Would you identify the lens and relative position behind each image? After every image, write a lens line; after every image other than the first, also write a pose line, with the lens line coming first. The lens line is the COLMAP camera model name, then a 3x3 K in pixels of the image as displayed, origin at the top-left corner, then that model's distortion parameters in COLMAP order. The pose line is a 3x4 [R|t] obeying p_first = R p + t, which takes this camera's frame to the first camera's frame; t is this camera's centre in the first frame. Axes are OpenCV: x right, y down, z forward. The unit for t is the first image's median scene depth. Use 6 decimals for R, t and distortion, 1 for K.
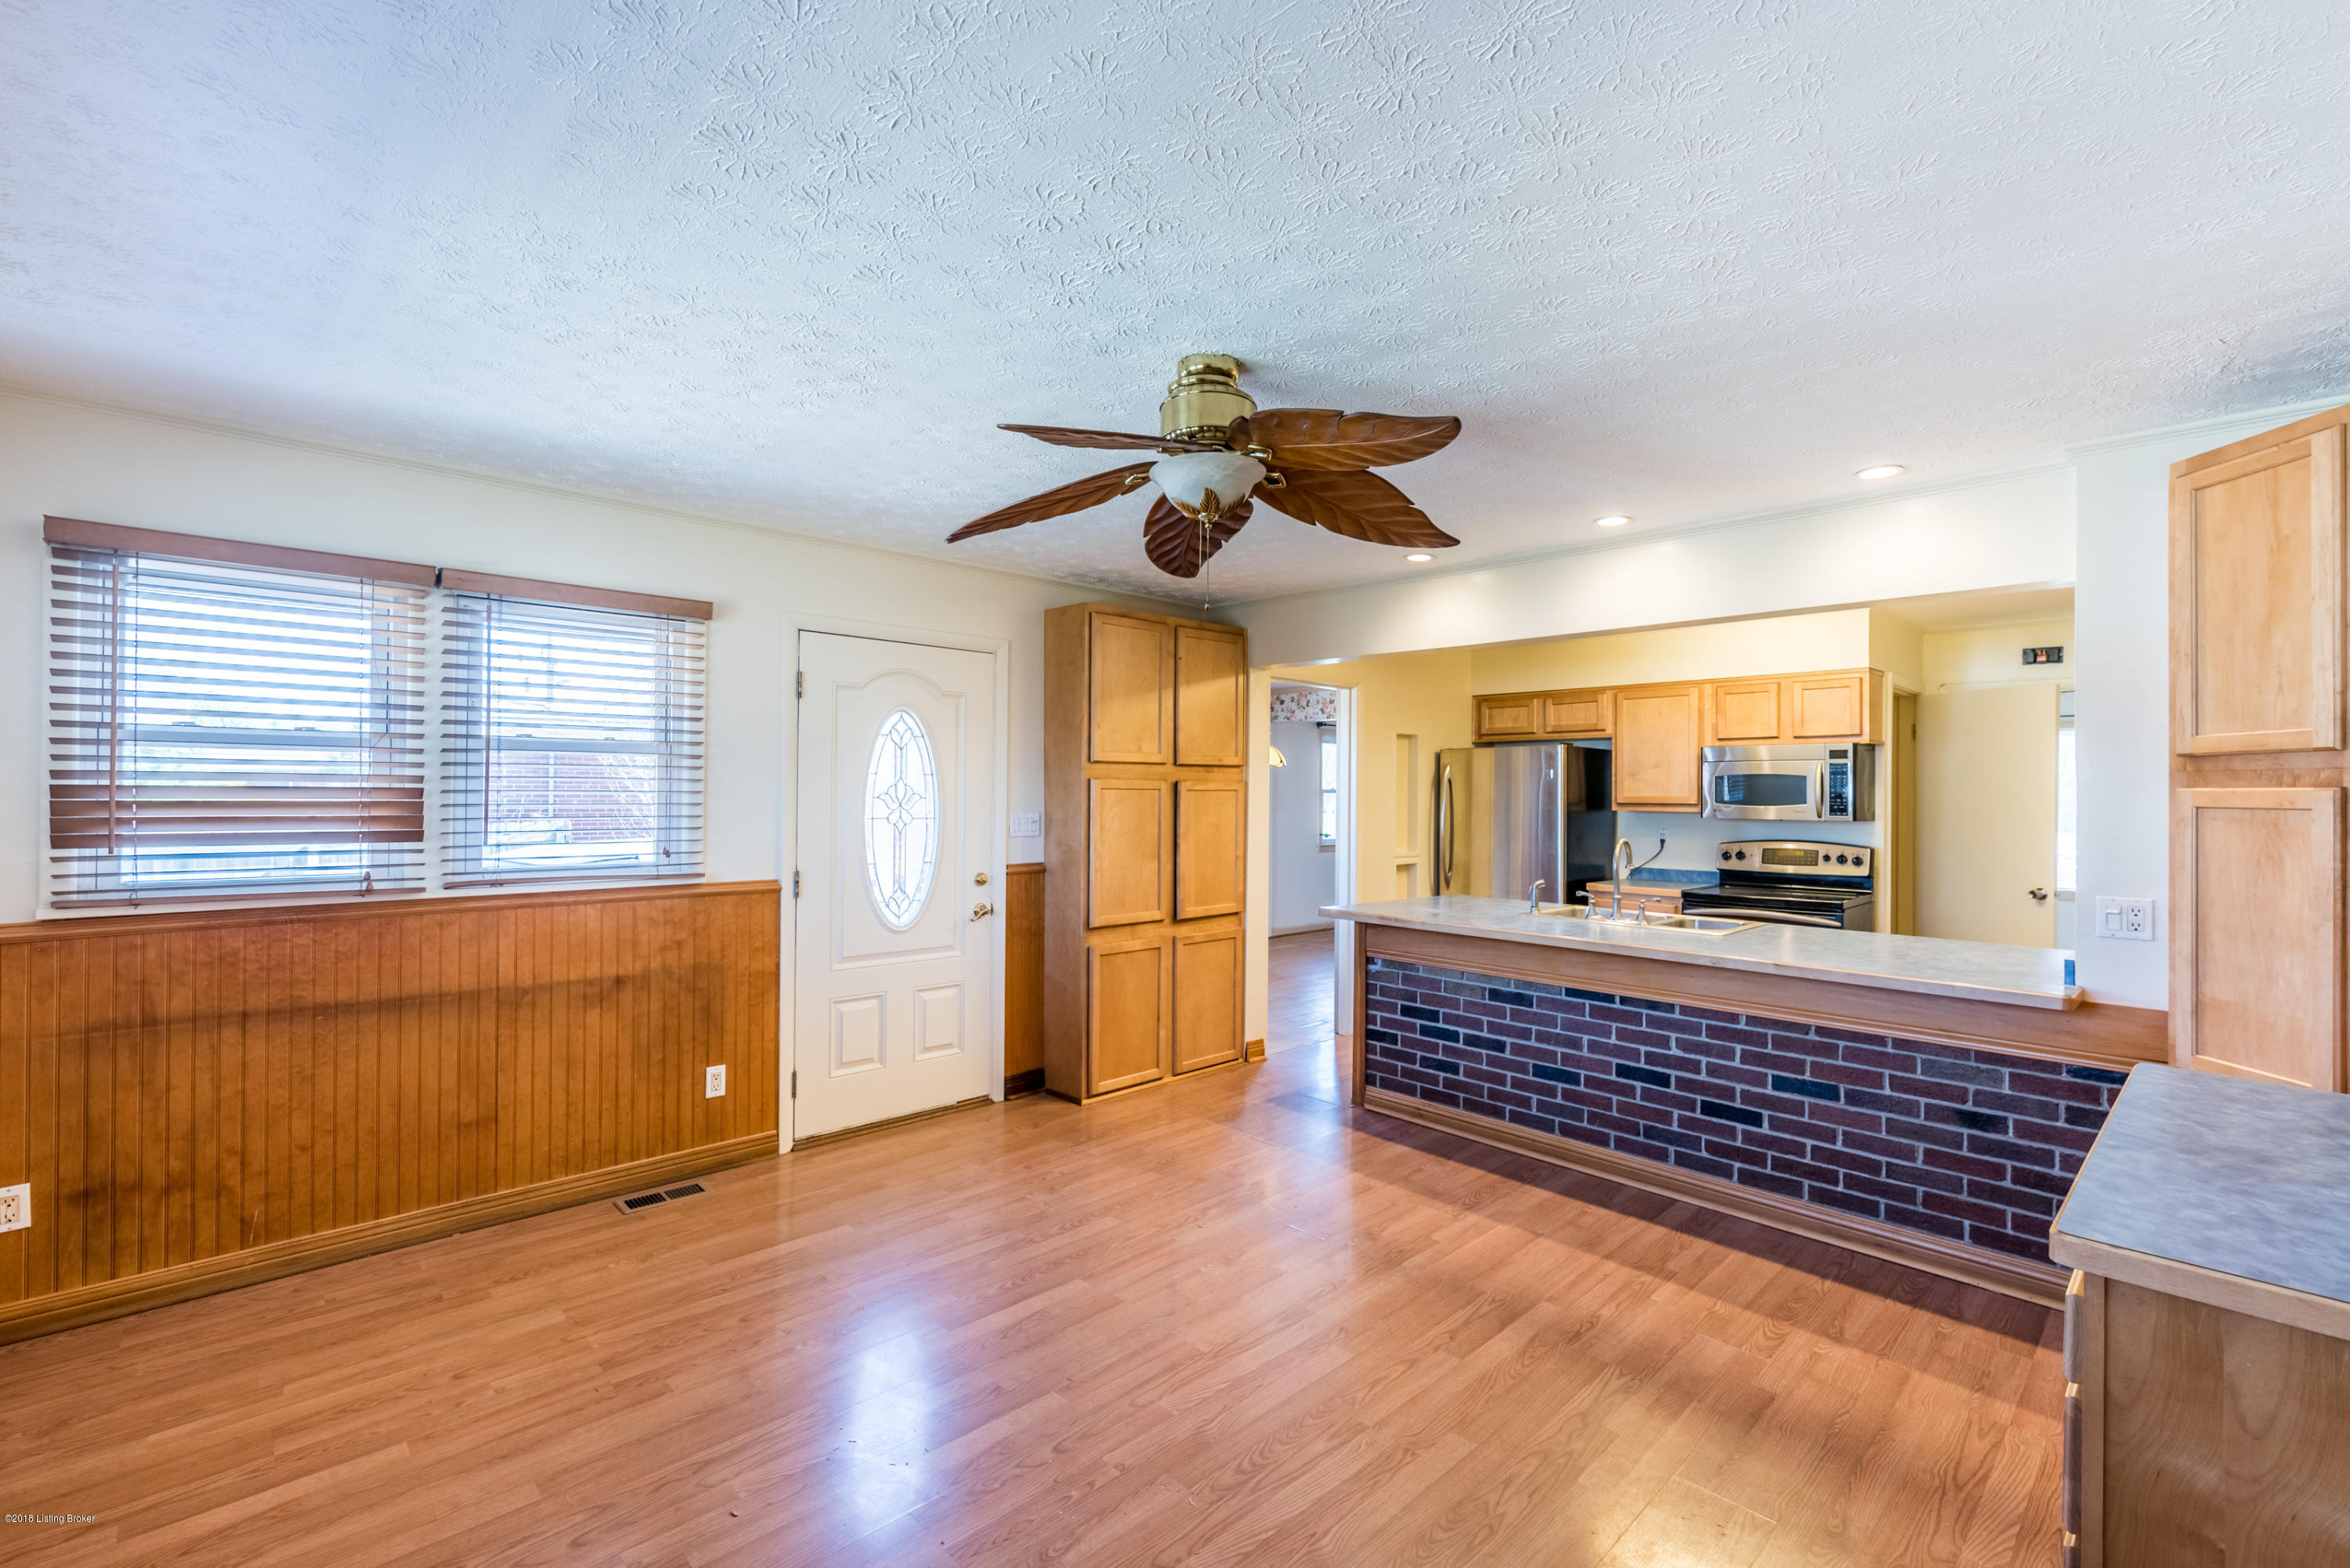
lens RADIAL K [[1016.8, 0, 1174.9], [0, 1016.8, 786.4], [0, 0, 1]] dist [0.004132, 0.000611]
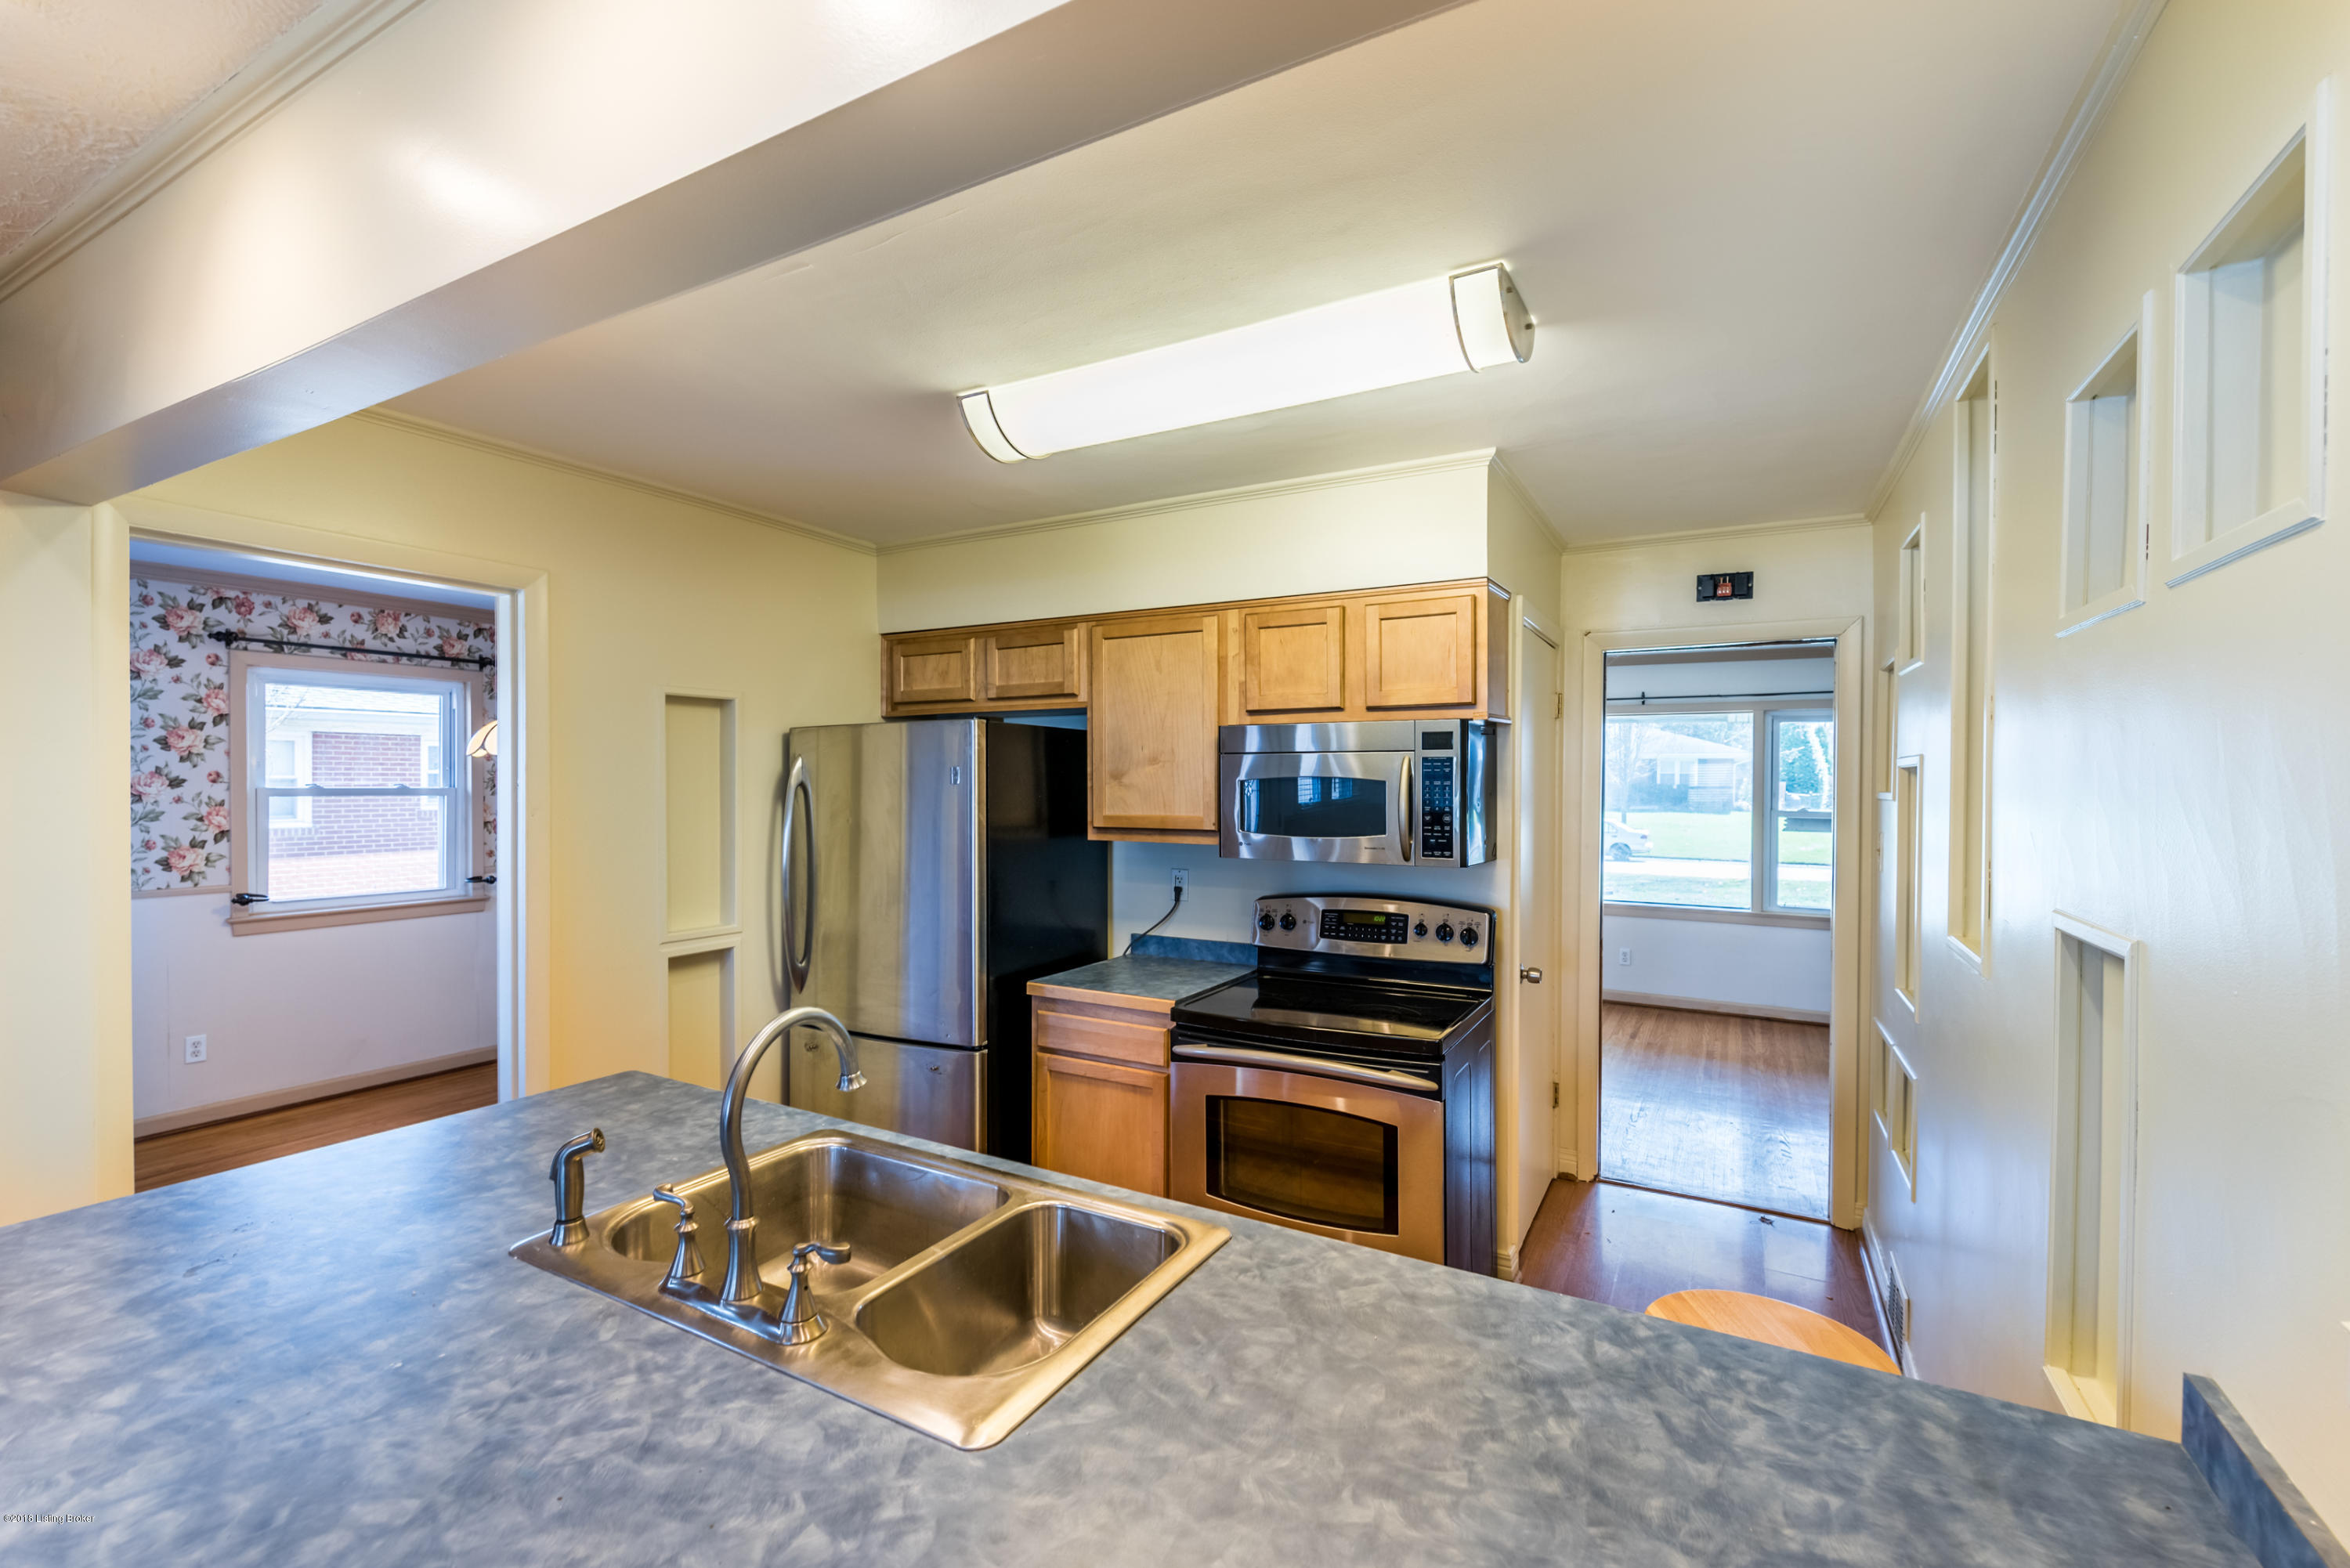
lens RADIAL K [[1016.8, 0, 1179.8], [0, 1016.8, 786.5], [0, 0, 1]] dist [0.004132, 0.000611]
pose [[0.955473, -0.007695, 0.294977, 0.334027], [0.003049, 0.999864, 0.016206, -0.015159], [-0.295062, -0.014585, 0.955367, 0.485681]]
